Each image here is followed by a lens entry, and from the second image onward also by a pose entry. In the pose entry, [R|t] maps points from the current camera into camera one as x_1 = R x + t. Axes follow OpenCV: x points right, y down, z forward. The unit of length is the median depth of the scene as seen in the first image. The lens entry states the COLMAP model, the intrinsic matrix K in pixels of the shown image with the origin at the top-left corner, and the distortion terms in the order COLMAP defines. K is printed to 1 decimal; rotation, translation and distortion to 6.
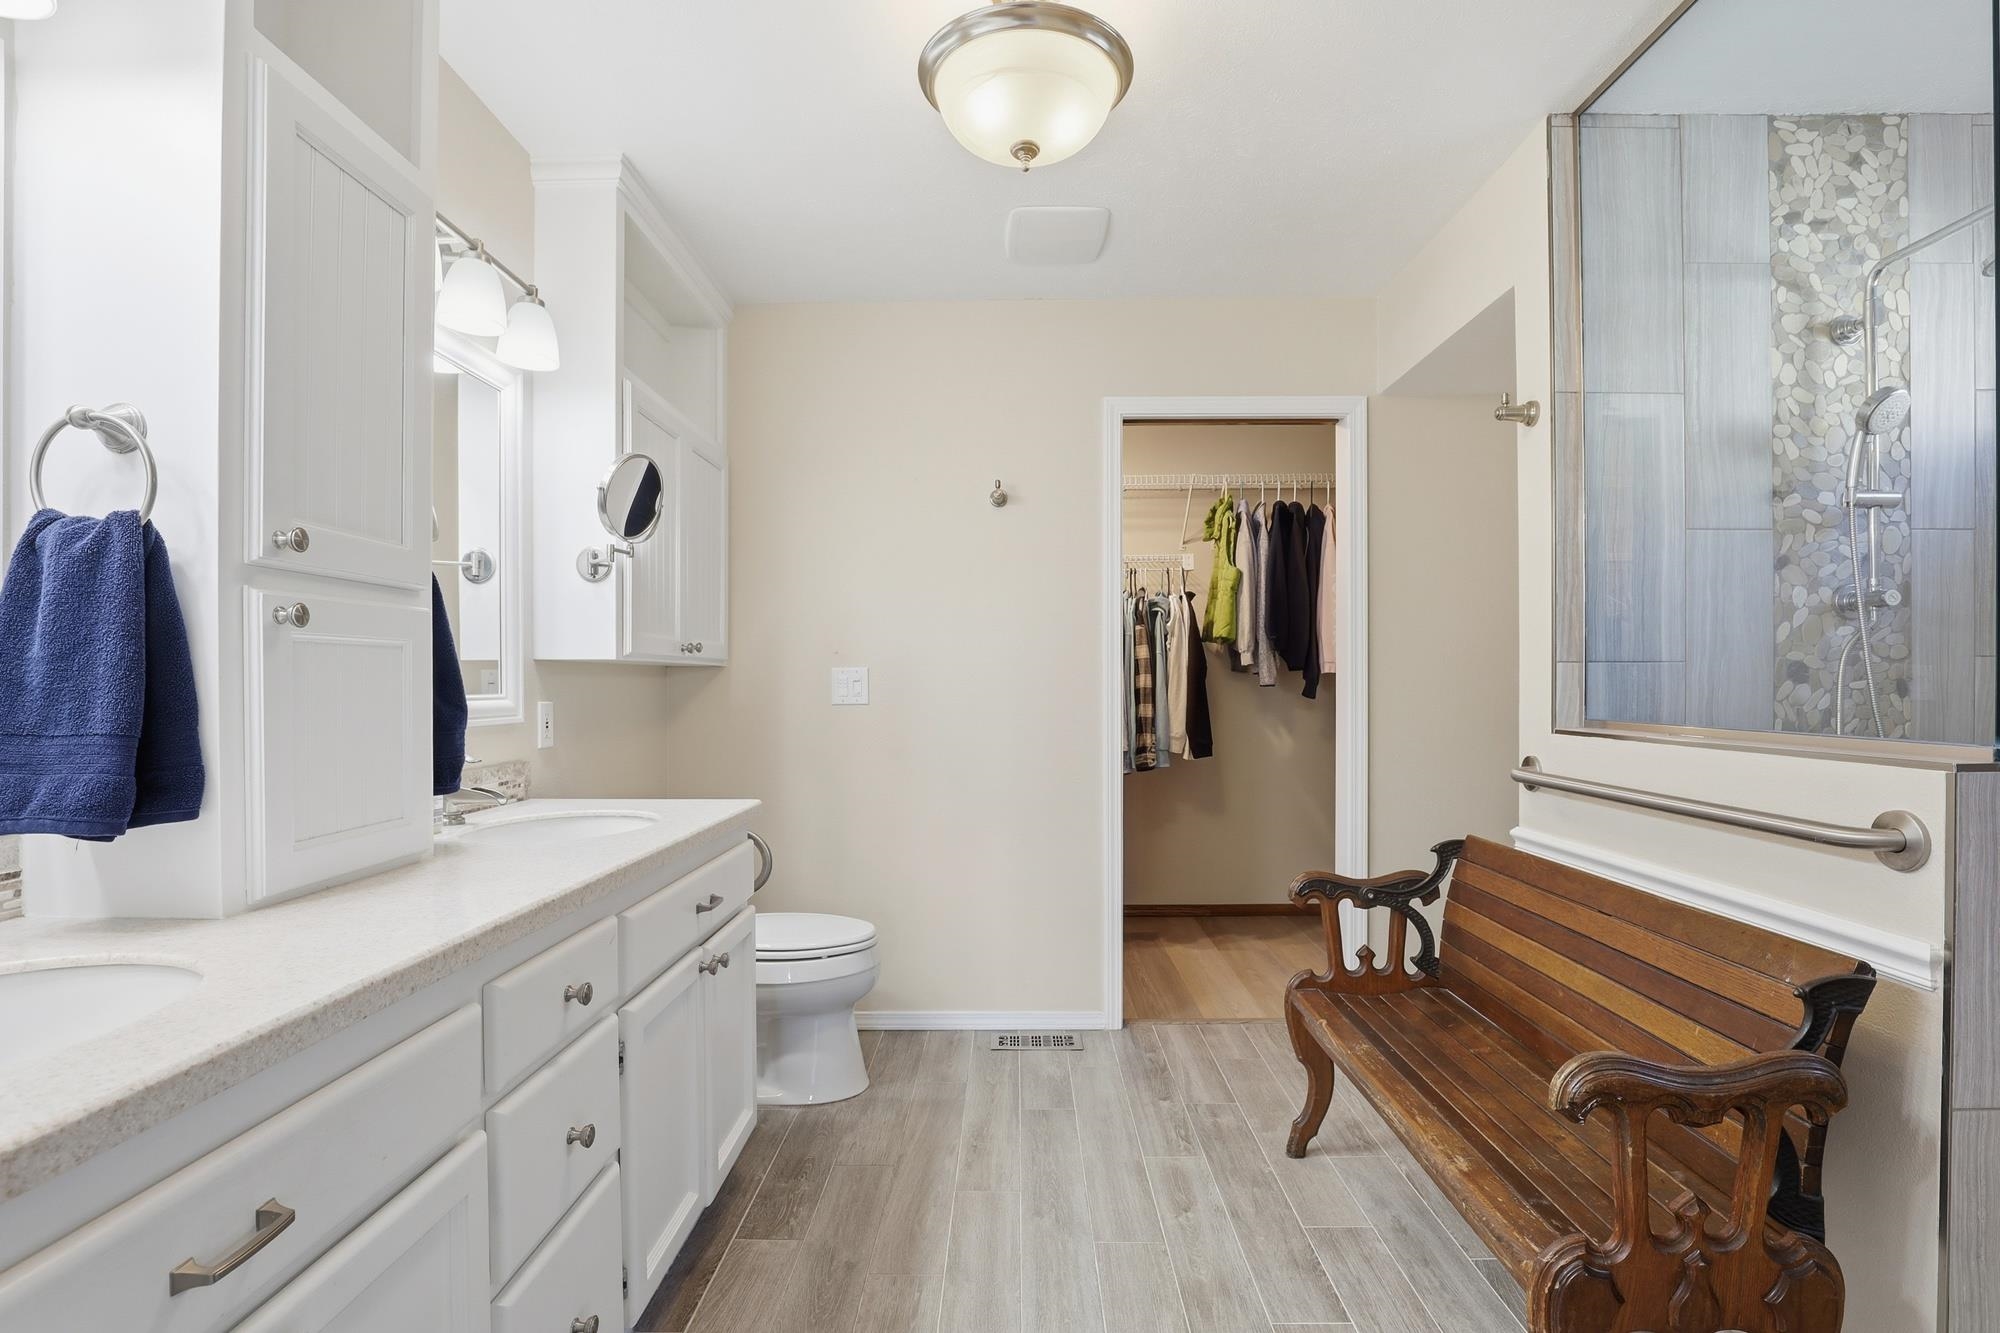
lens RADIAL K [[924.0, 0, 999.4], [0, 924.0, 693.3], [0, 0, 1]] dist [-0.036681, 0.005231]
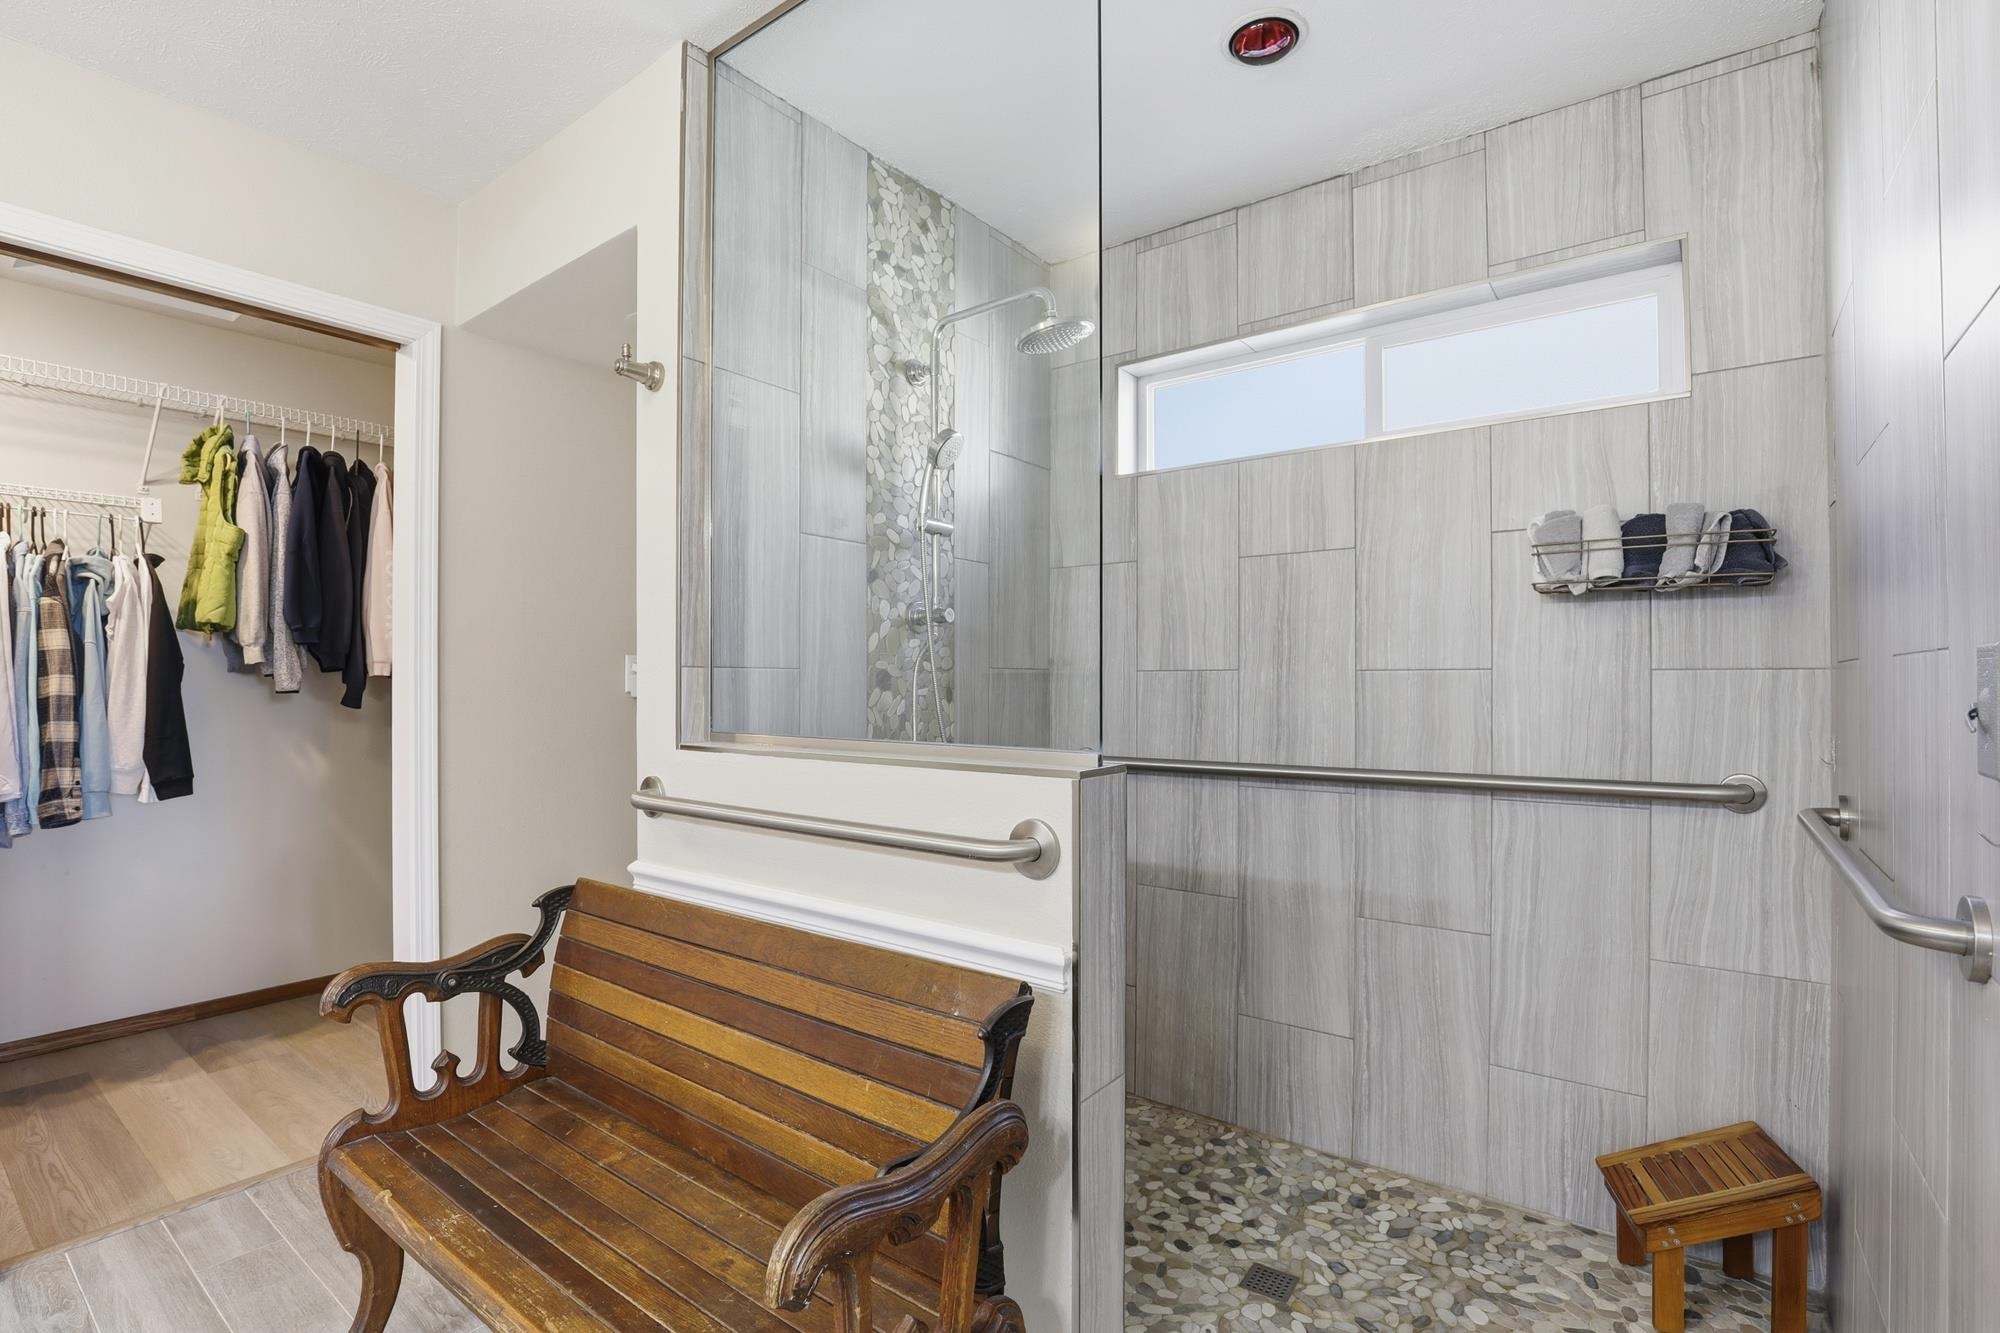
lens RADIAL K [[924.0, 0, 1000.1], [0, 924.0, 682.2], [0, 0, 1]] dist [-0.036681, 0.005231]
pose [[0.584441, 0.005976, 0.811414, 0.074942], [0.006922, 0.999900, -0.012350, -0.006313], [-0.811406, 0.012834, 0.584341, 0.230918]]
